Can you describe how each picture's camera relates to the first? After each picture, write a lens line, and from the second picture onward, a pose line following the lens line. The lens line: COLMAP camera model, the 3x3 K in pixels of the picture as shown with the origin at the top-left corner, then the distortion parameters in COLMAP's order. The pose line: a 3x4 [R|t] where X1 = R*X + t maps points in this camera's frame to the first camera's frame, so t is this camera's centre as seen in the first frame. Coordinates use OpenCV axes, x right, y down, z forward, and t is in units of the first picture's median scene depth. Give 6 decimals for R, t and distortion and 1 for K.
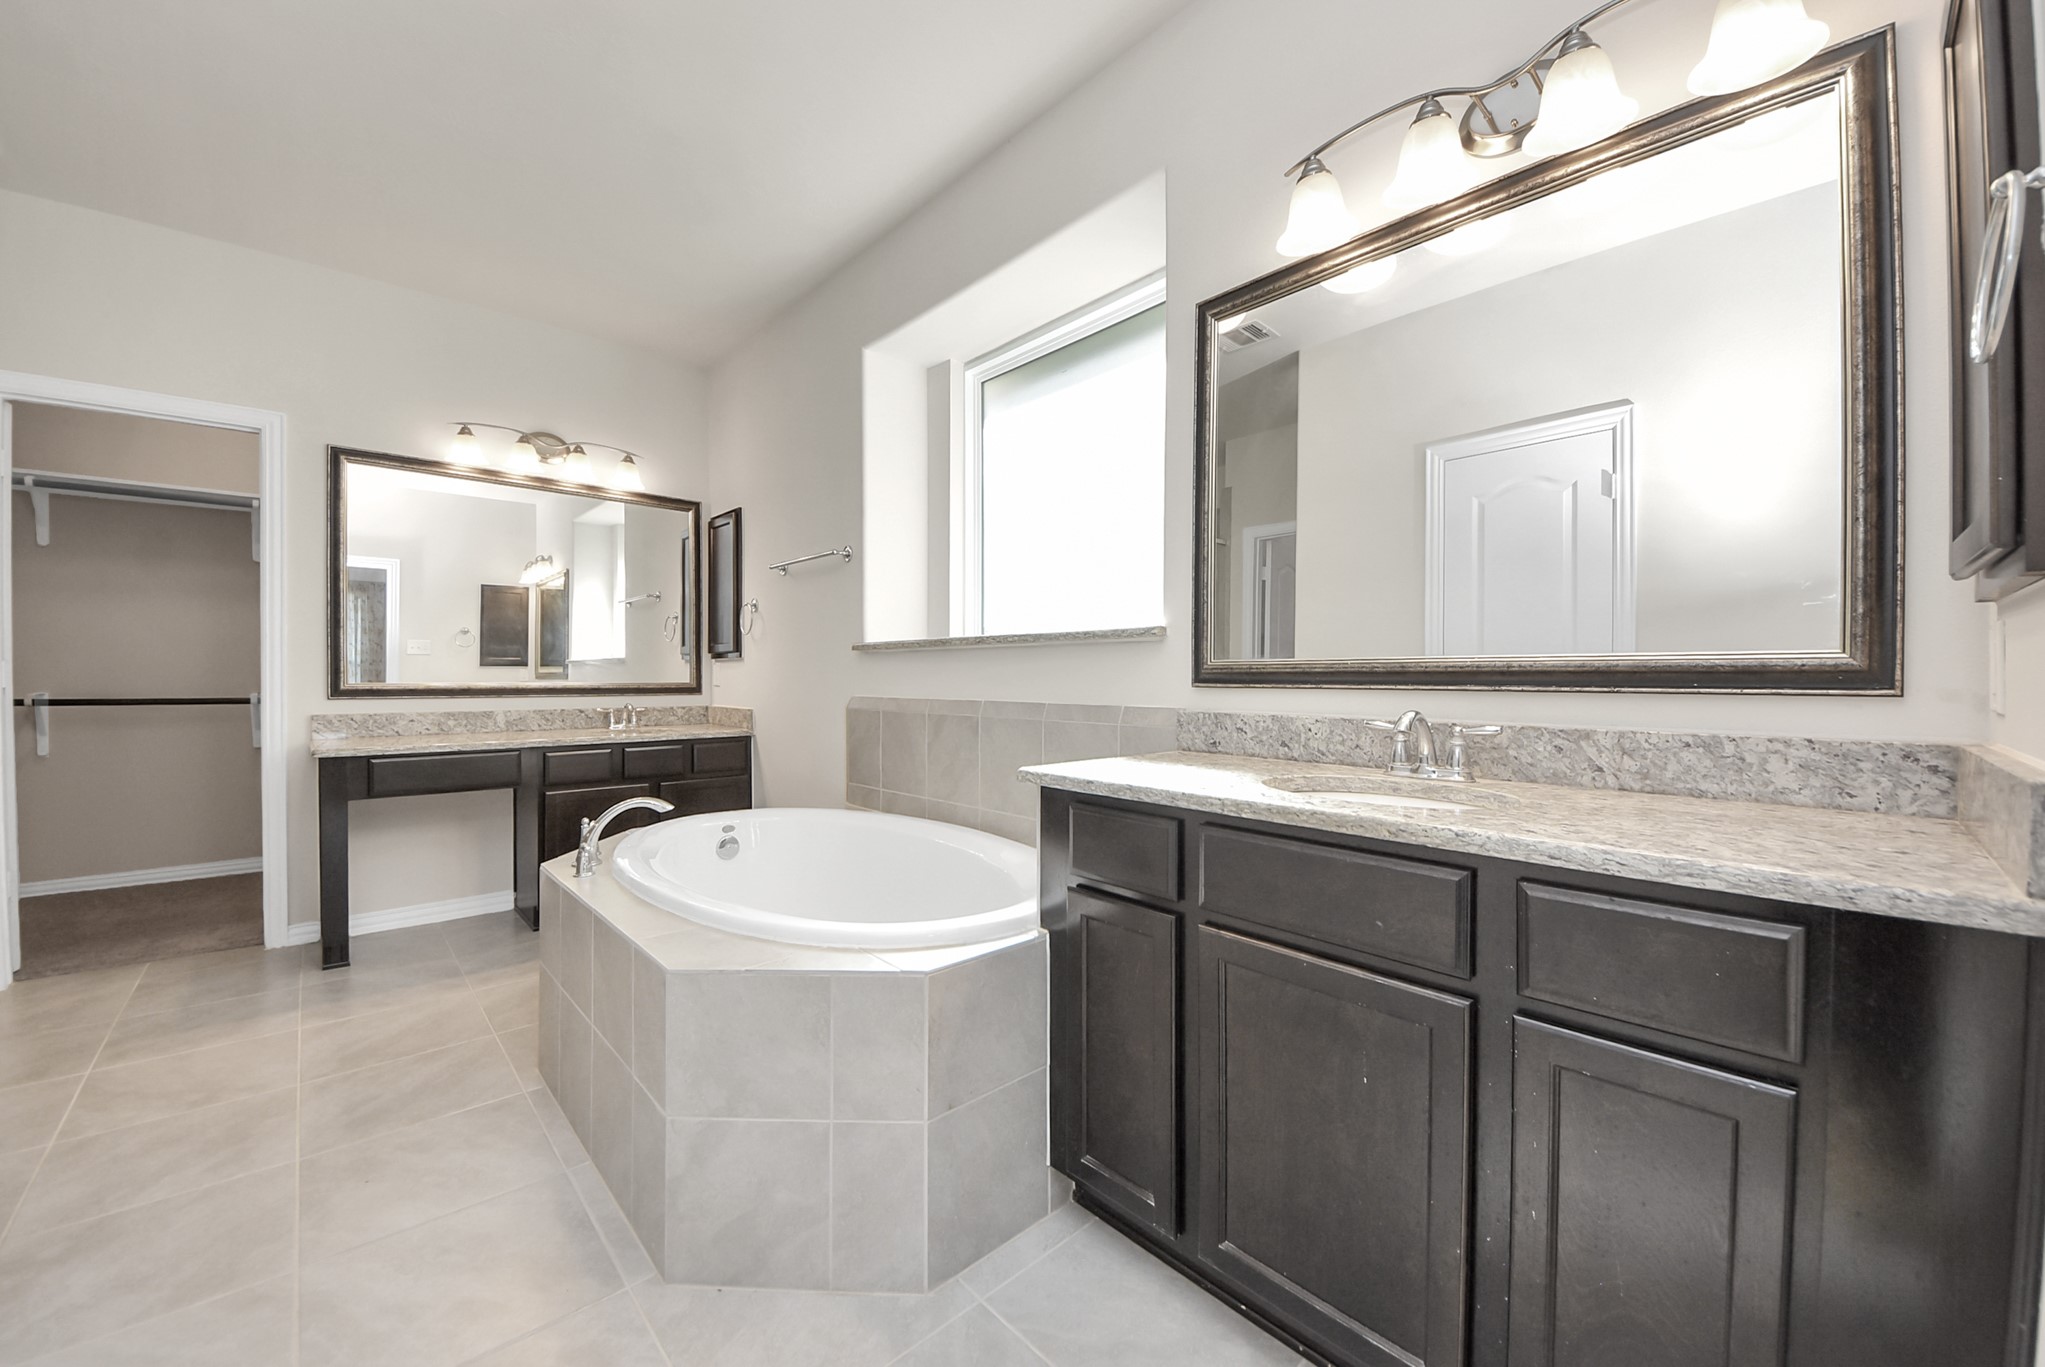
lens RADIAL K [[759.1, 0, 1018.0], [0, 759.1, 705.1], [0, 0, 1]] dist [-0.031256, -0.000104]
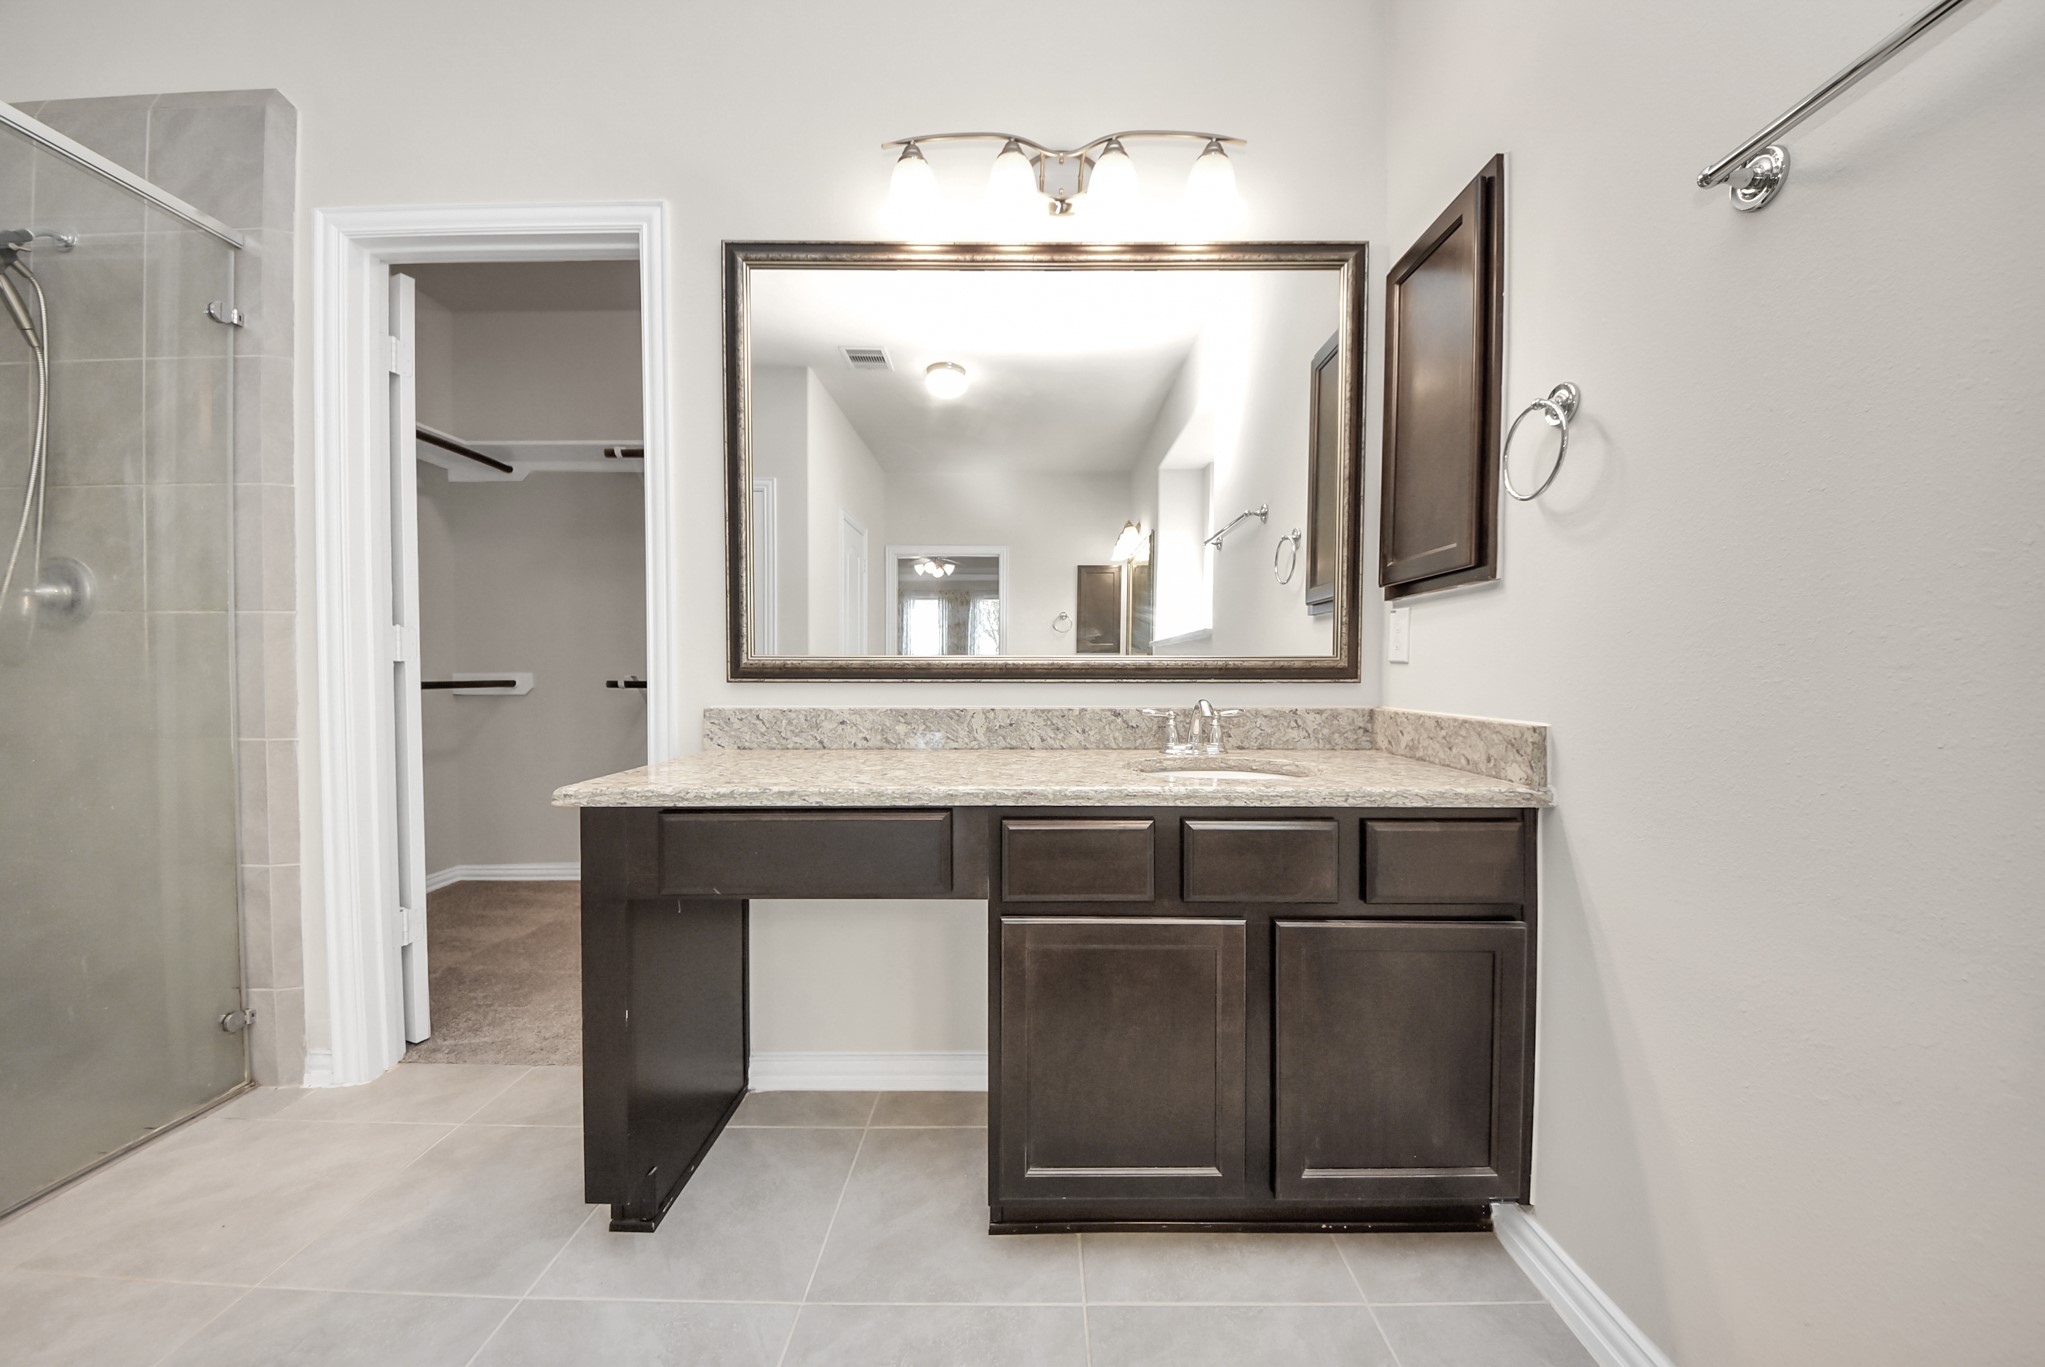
lens RADIAL K [[759.1, 0, 1018.0], [0, 759.1, 705.1], [0, 0, 1]] dist [-0.031256, -0.000104]
pose [[0.735942, 0.028459, -0.676446, -0.288705], [-0.021875, 0.999594, 0.018256, -0.005027], [0.676691, 0.001362, 0.736266, 0.582002]]
